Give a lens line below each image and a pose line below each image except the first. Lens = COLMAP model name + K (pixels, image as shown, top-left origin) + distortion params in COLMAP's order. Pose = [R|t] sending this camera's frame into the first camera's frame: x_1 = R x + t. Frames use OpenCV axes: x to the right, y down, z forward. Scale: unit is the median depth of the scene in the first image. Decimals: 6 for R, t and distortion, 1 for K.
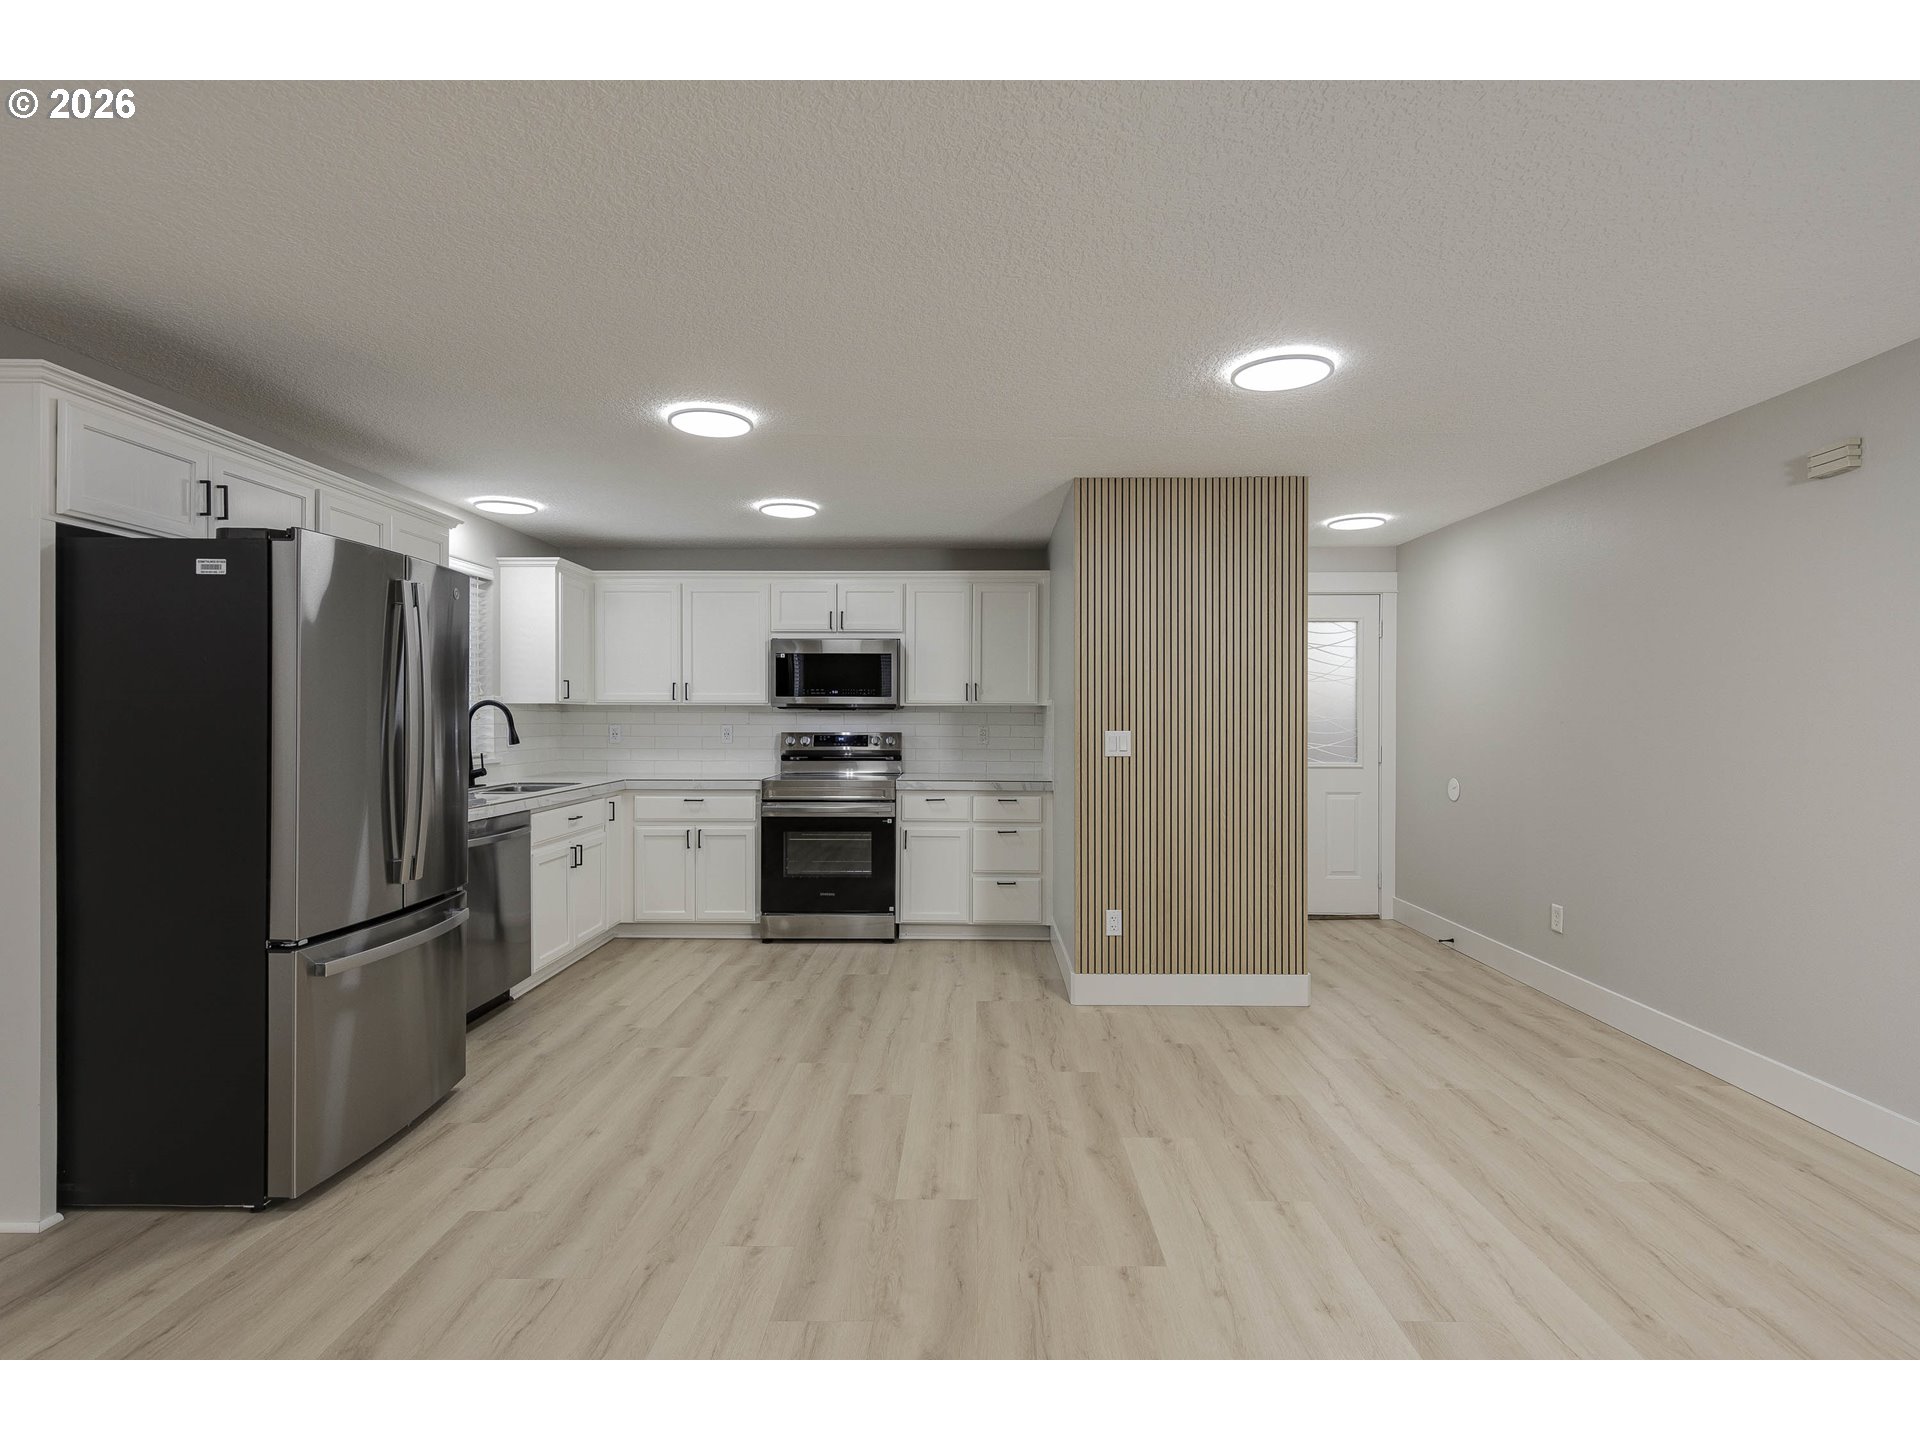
lens RADIAL K [[955.7, 0, 960.0], [0, 955.7, 720.0], [0, 0, 1]] dist [-0.000195, -0.000158]
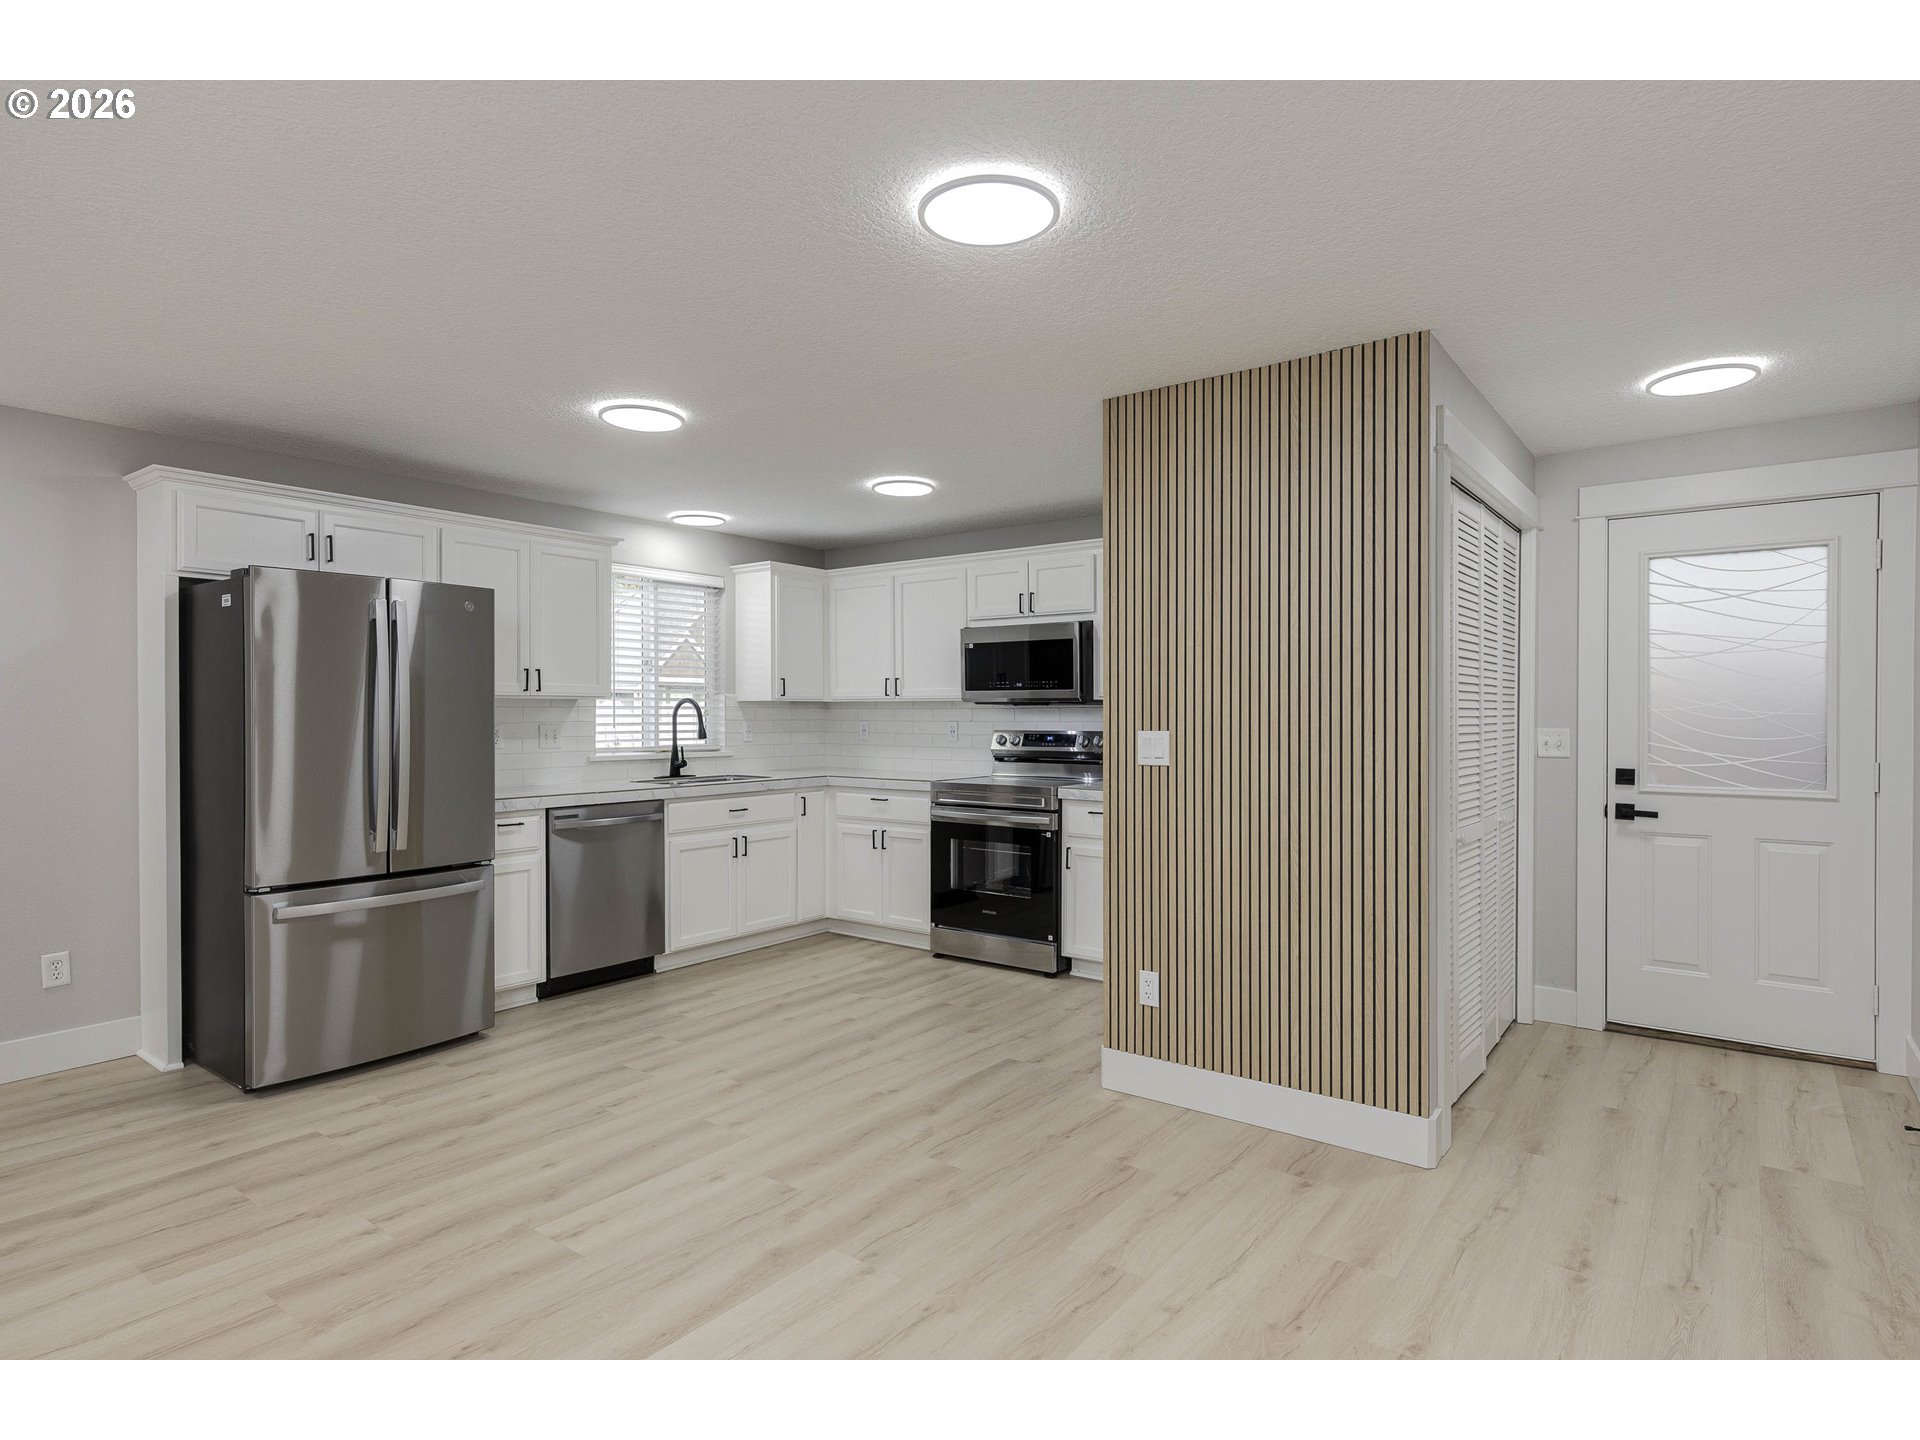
lens RADIAL K [[1033.0, 0, 948.5], [0, 1033.0, 719.2], [0, 0, 1]] dist [0.003563, 0.000140]
pose [[0.800626, 0.001611, -0.599163, 0.405987], [-0.000509, 0.999998, 0.002008, 0.000618], [0.599165, -0.001302, 0.800625, 0.205275]]
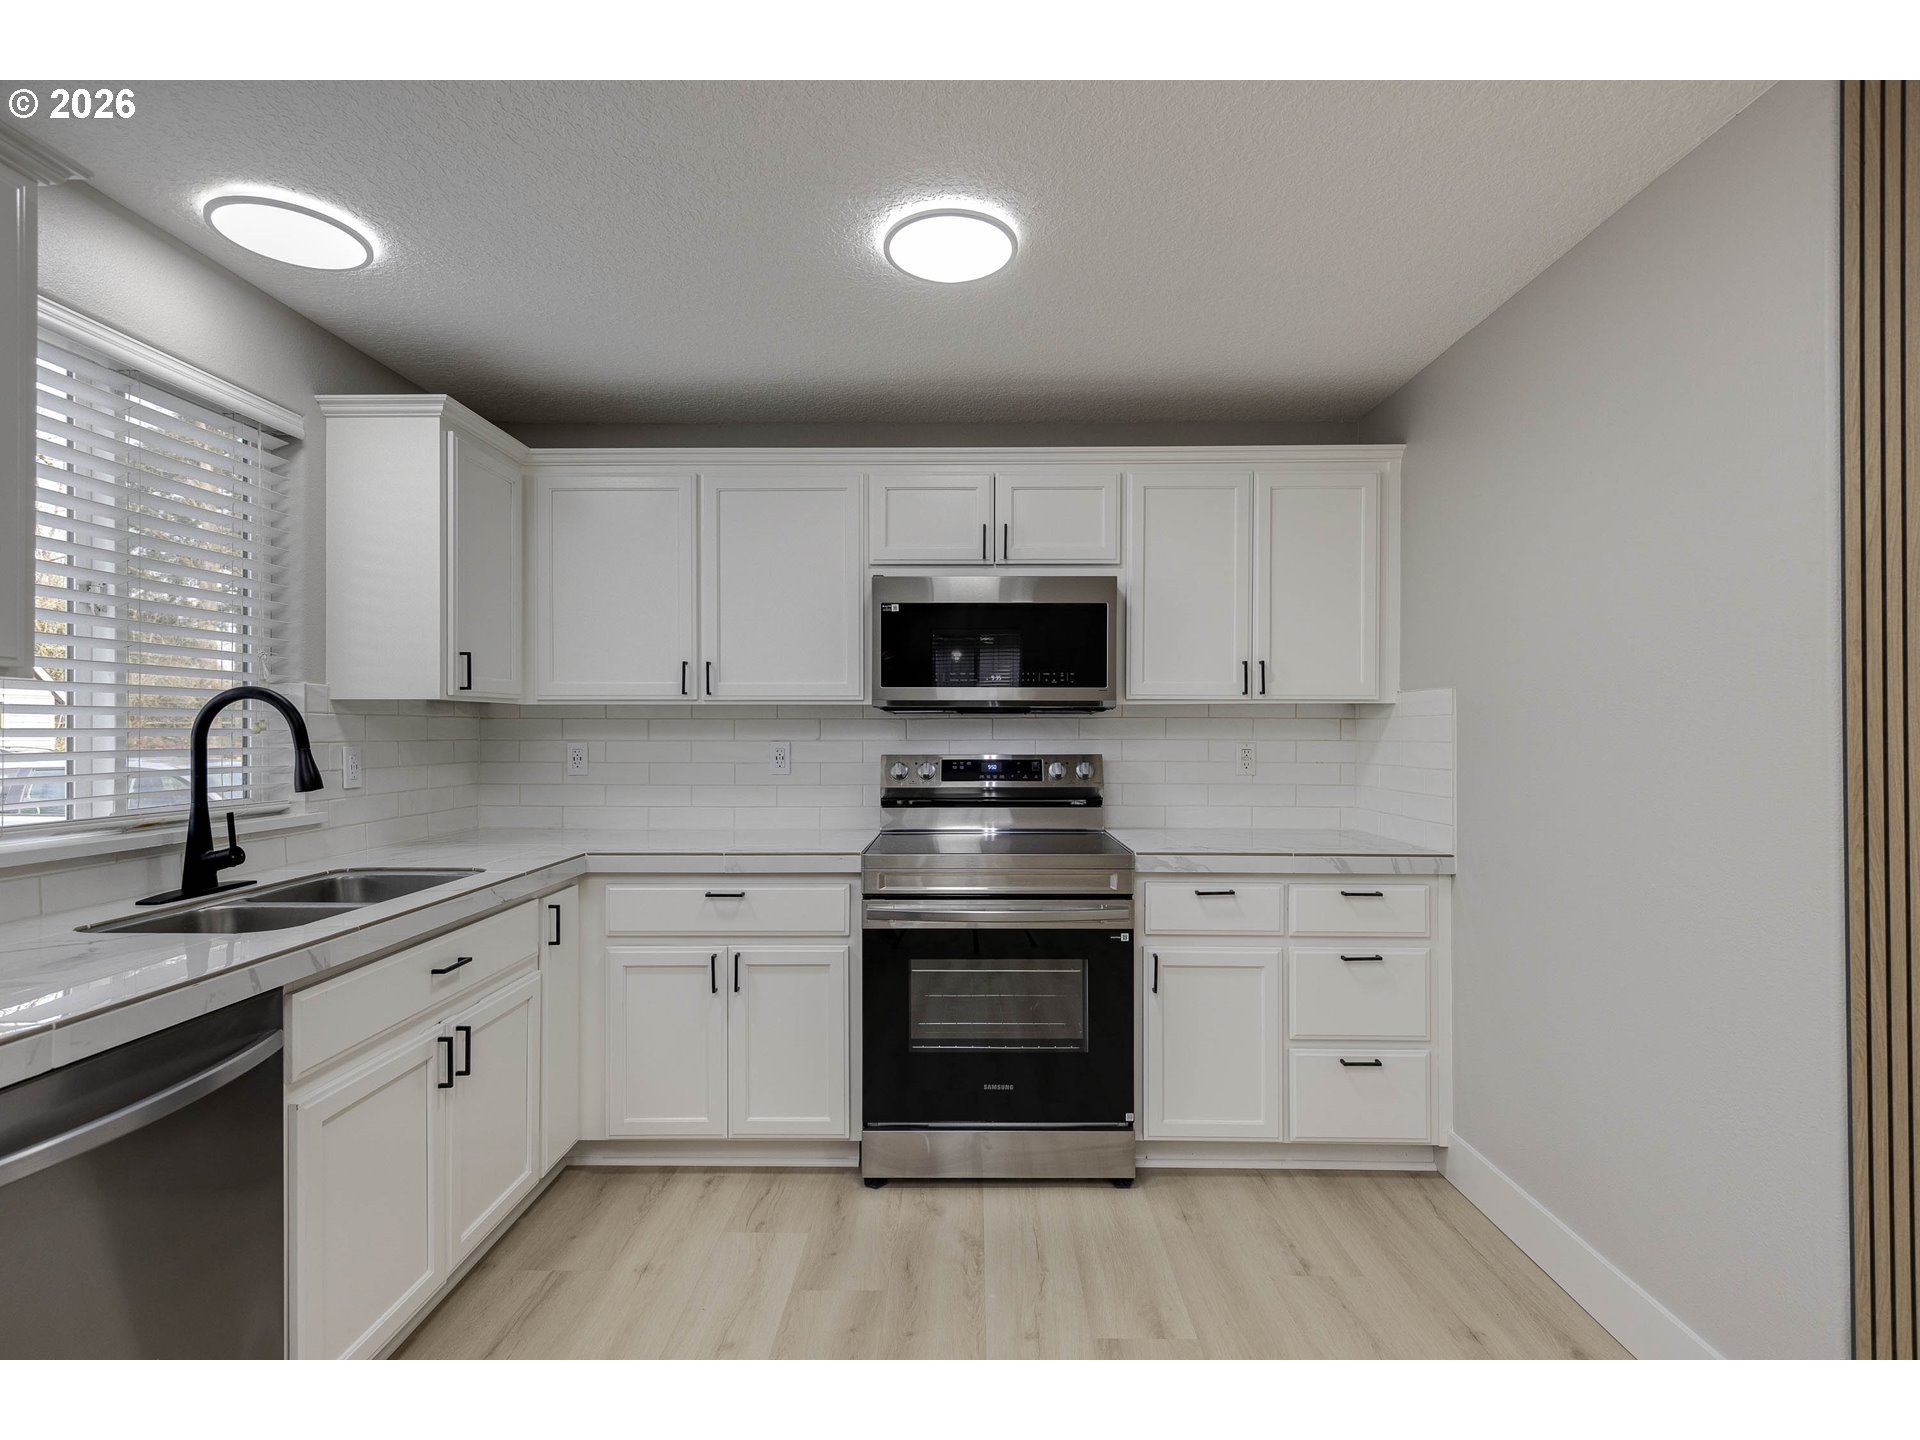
lens RADIAL K [[917.6, 0, 958.6], [0, 917.6, 729.4], [0, 0, 1]] dist [0.002453, 0.000590]
pose [[0.999990, -0.002559, 0.003771, -0.159987], [0.002583, 0.999977, -0.006198, 0.001661], [-0.003755, 0.006208, 0.999974, 0.525843]]
